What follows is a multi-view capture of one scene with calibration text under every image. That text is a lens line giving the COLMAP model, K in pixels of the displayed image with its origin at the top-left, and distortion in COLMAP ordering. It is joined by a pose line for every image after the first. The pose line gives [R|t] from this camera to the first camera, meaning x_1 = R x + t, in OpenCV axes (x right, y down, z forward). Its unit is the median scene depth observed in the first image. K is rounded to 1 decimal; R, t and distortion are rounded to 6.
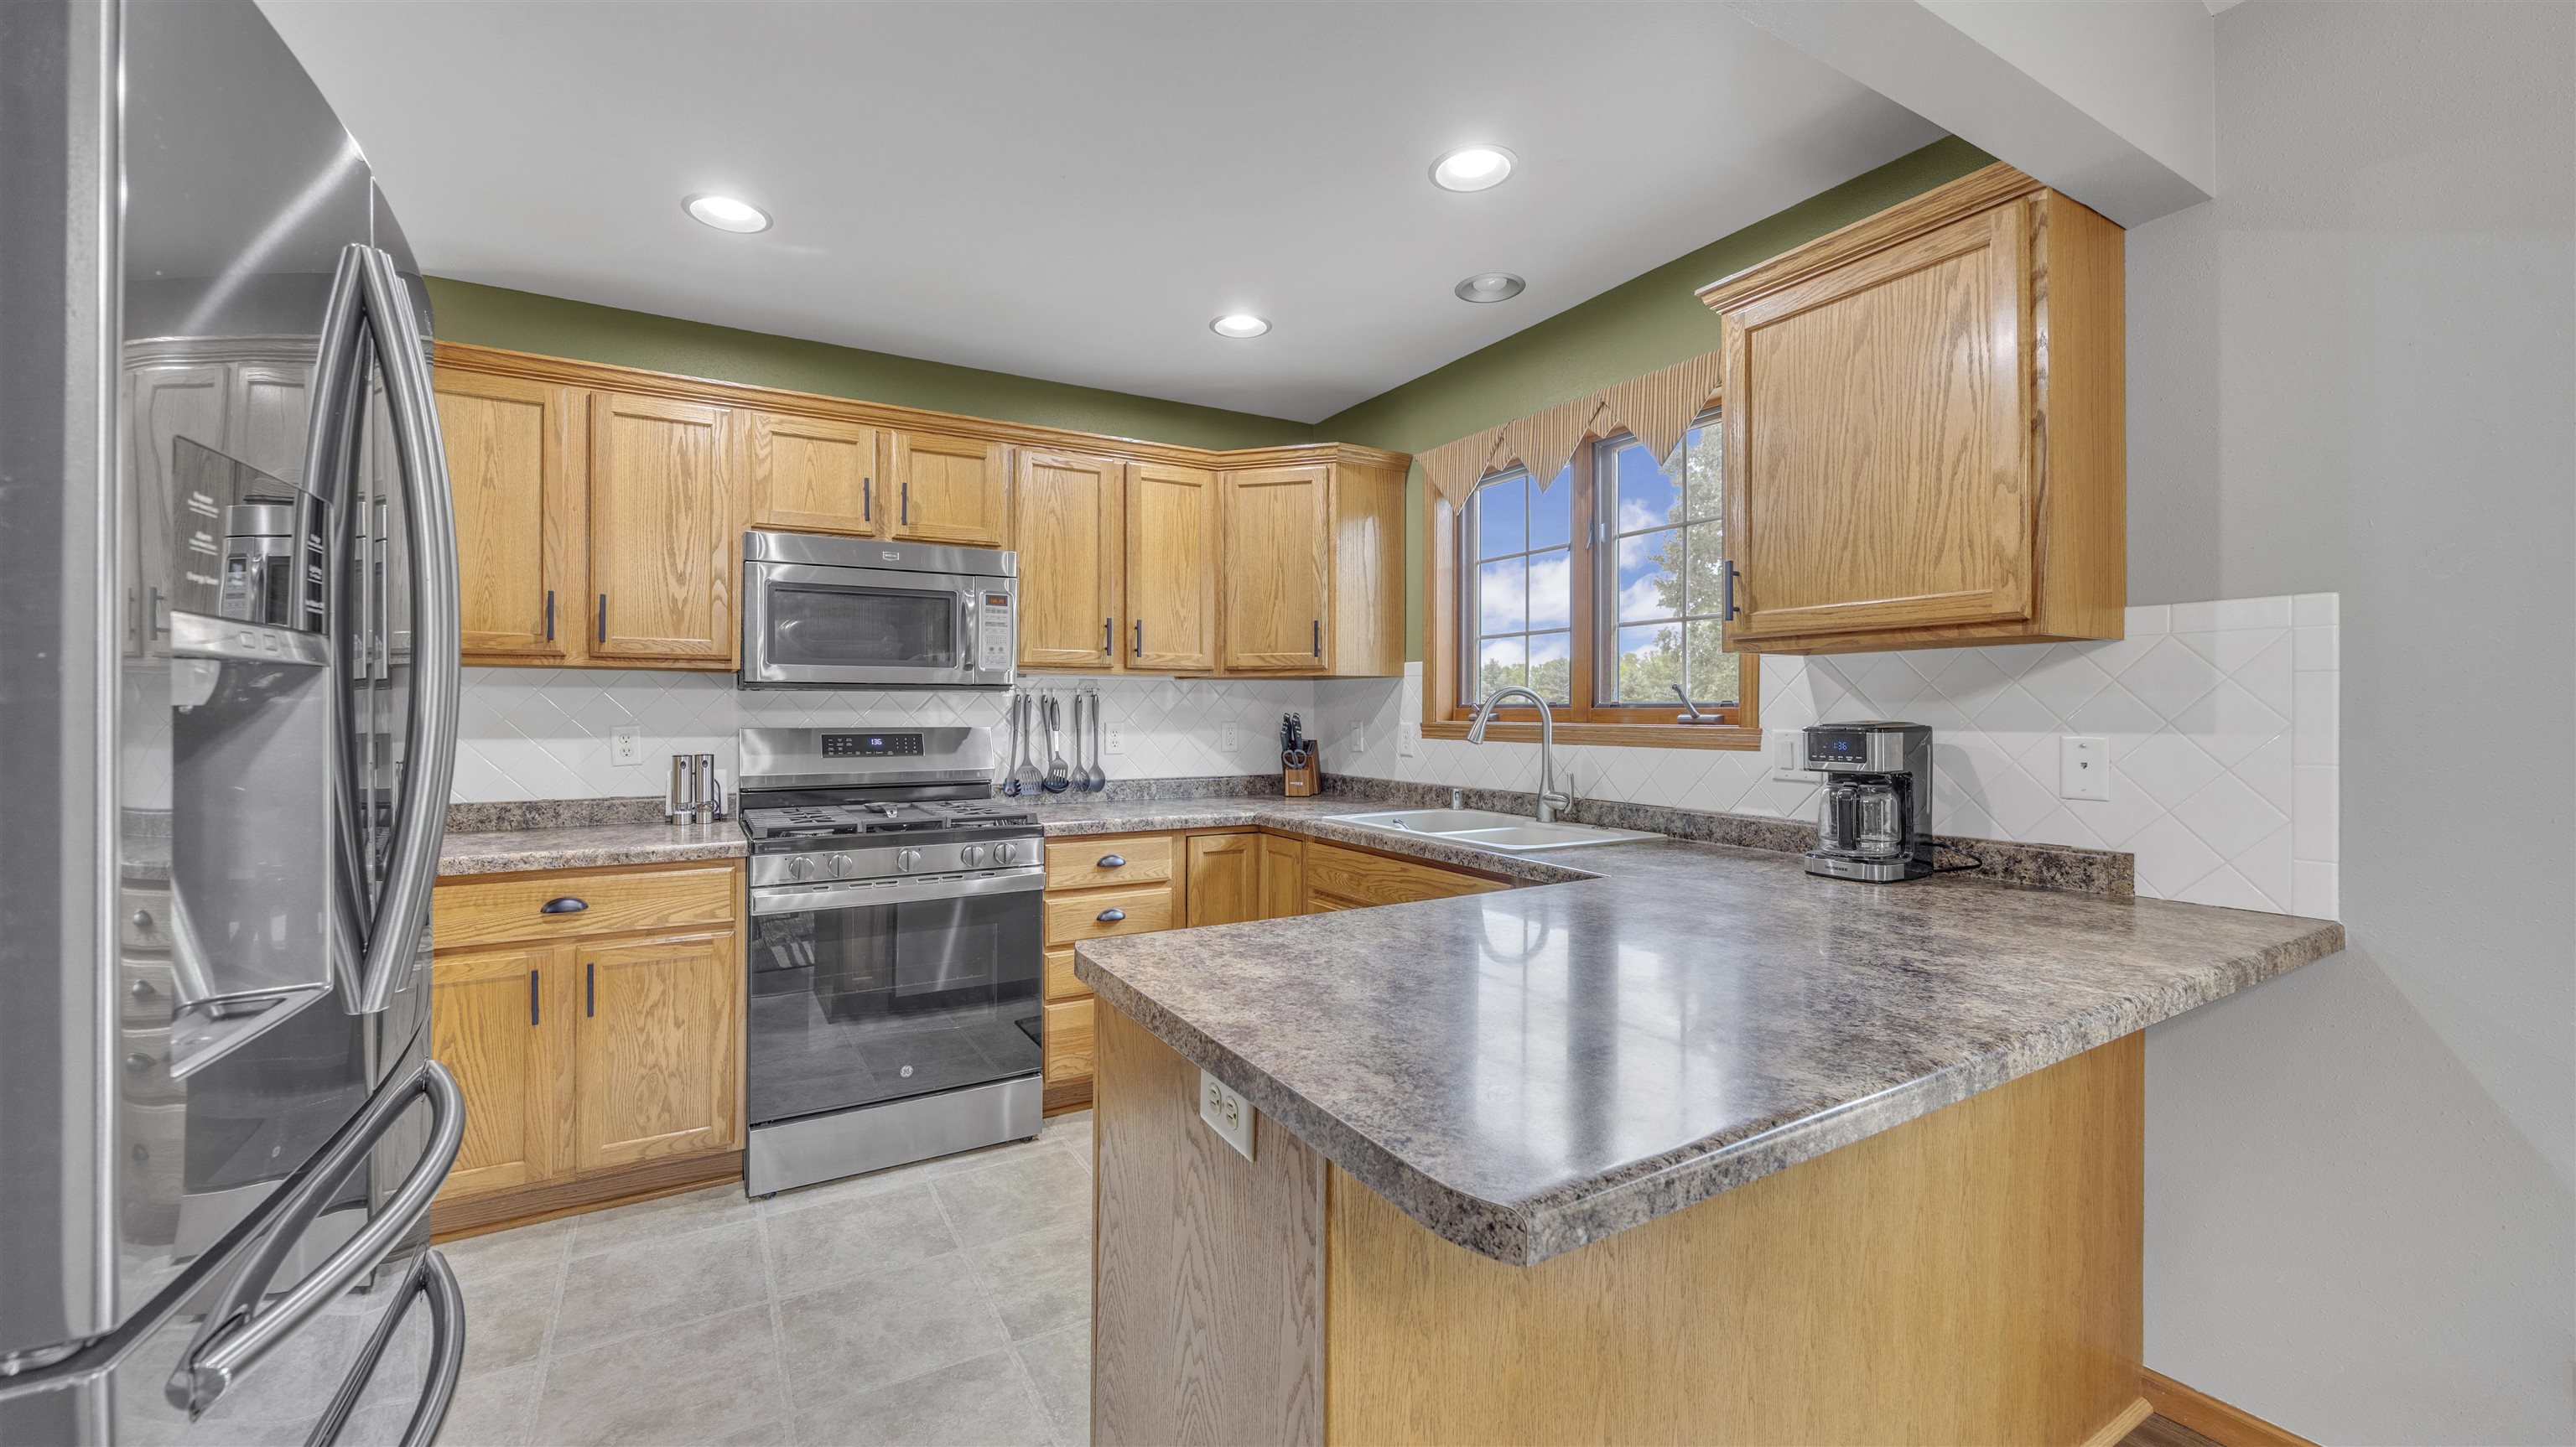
lens RADIAL K [[1002.6, 0, 1276.7], [0, 1002.6, 717.1], [0, 0, 1]] dist [0.002519, 0.000001]
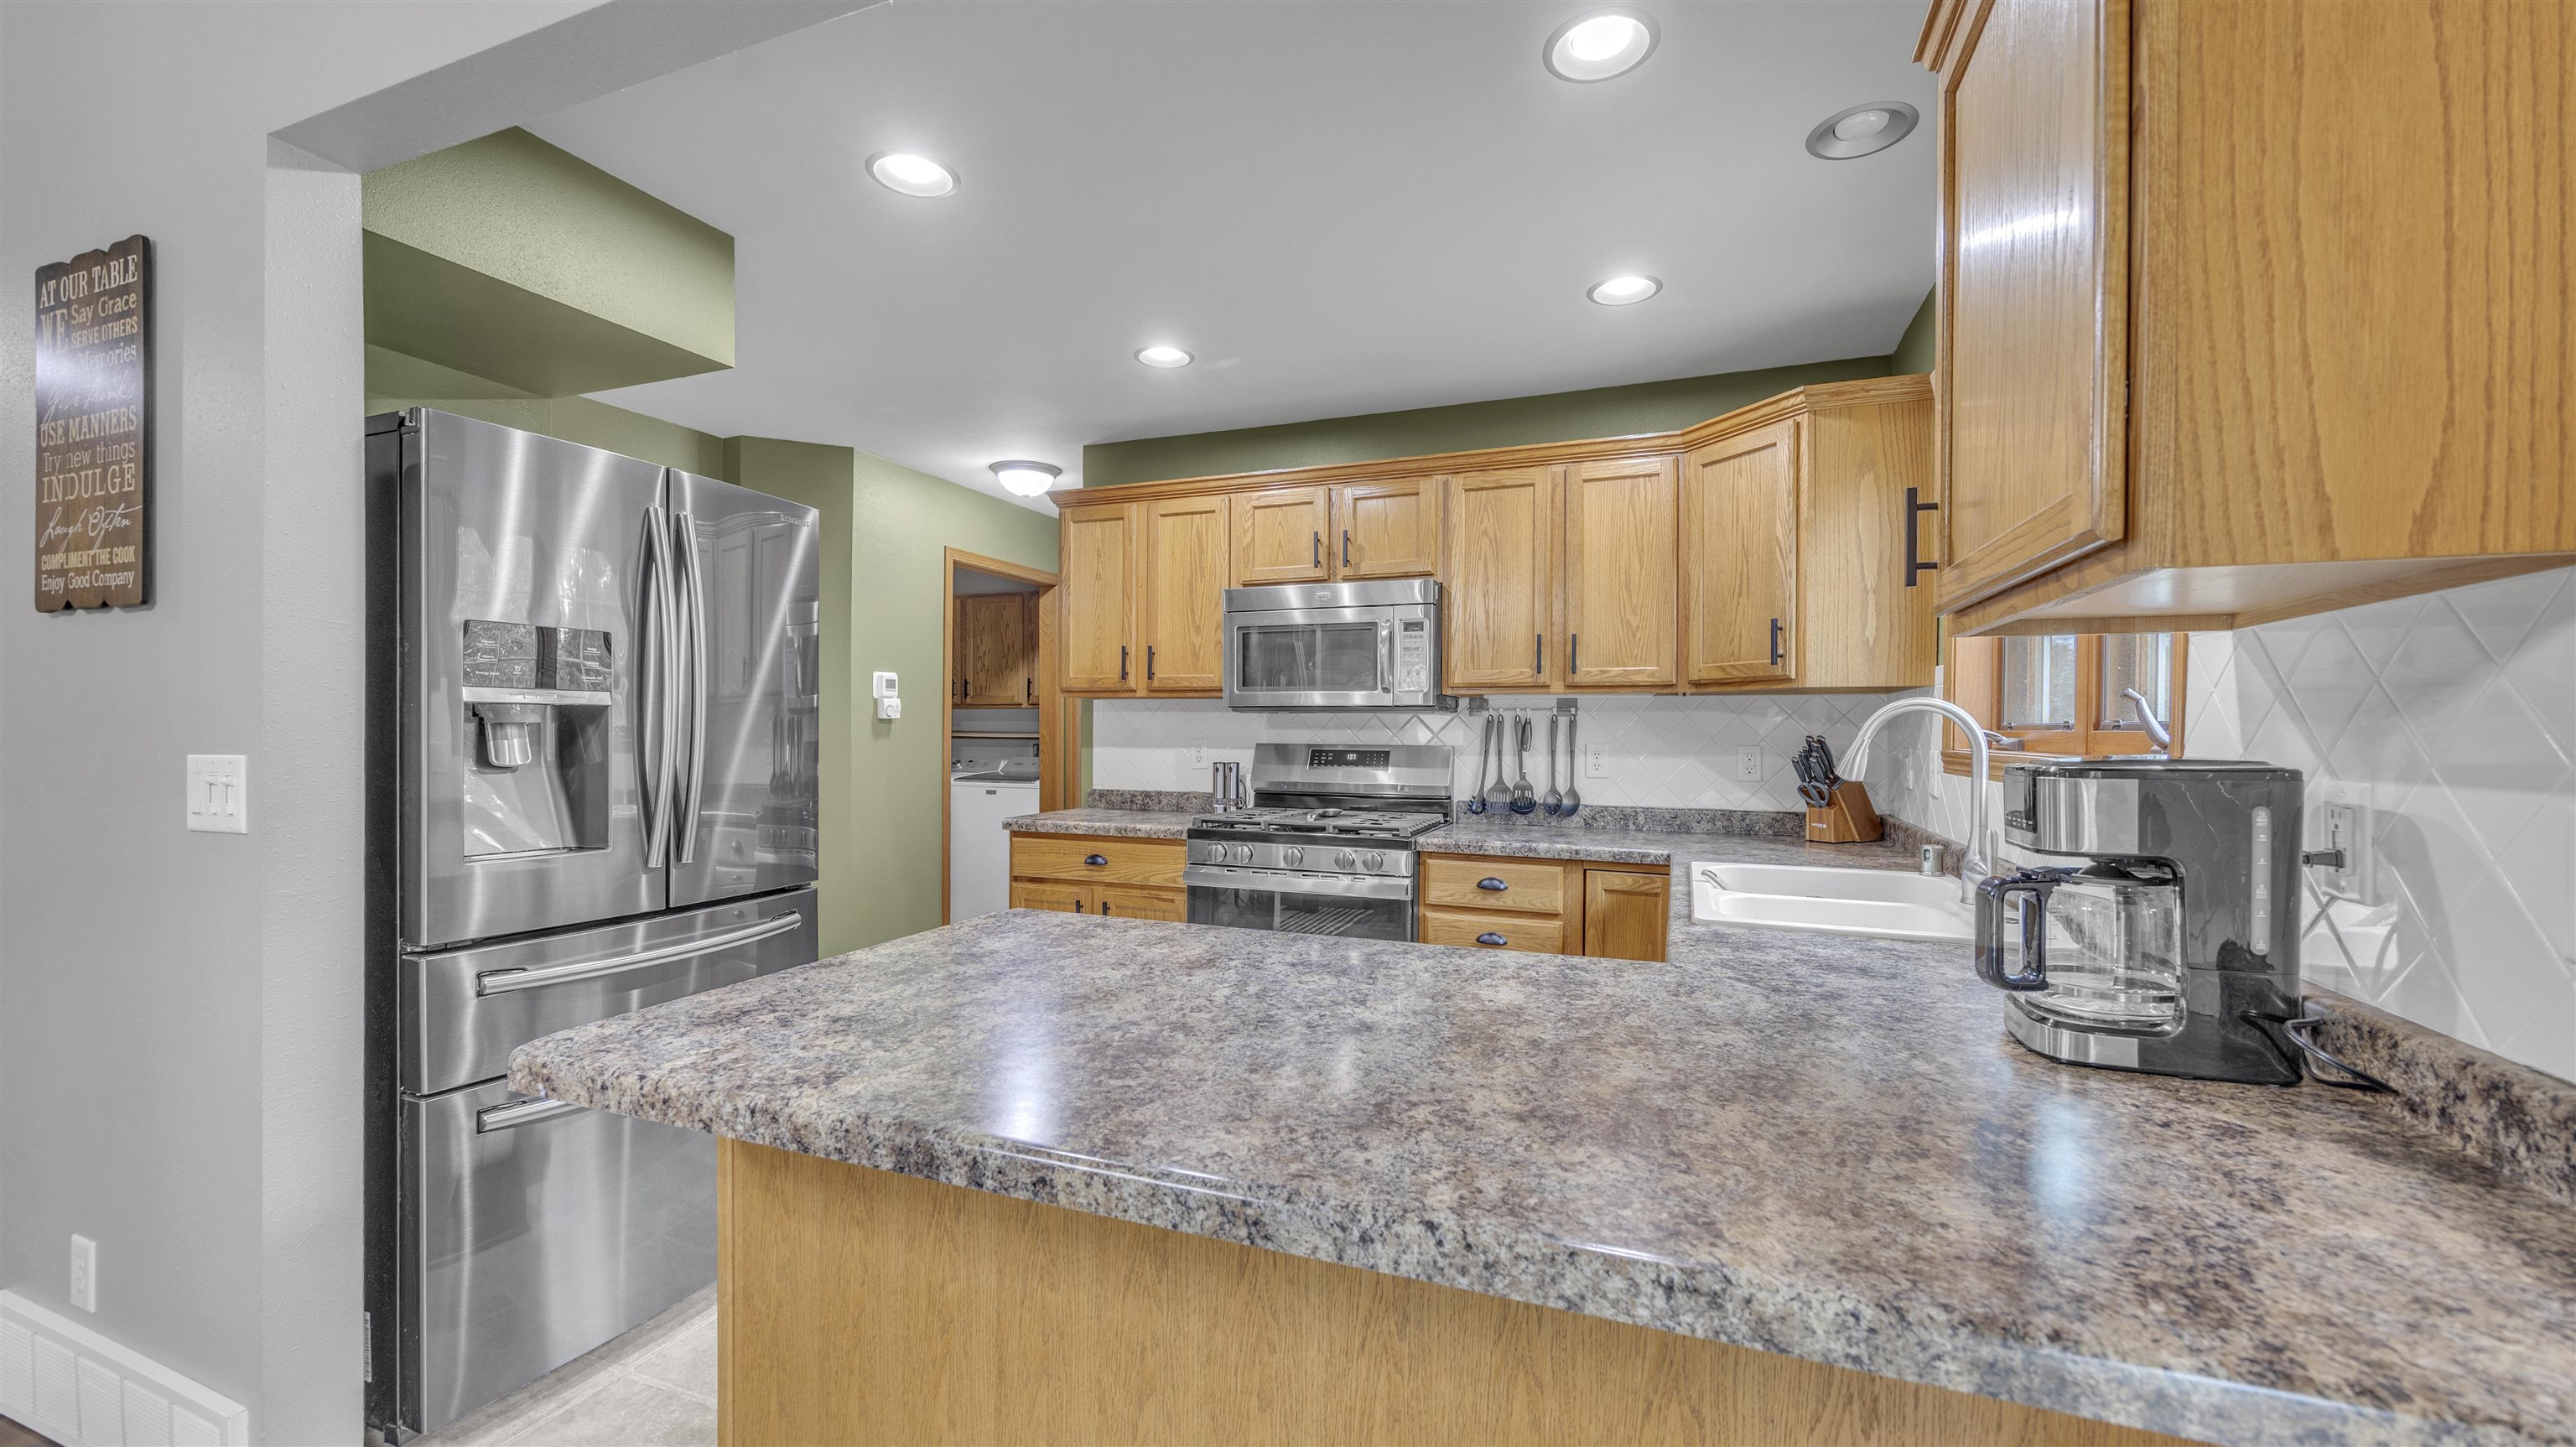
lens RADIAL K [[1002.6, 0, 1302.5], [0, 1002.6, 734.7], [0, 0, 1]] dist [0.002519, 0.000001]
pose [[0.630310, 0.006036, -0.776320, 0.450336], [-0.013466, 0.999904, -0.003159, 0.003798], [0.776227, 0.012445, 0.630331, 0.227384]]
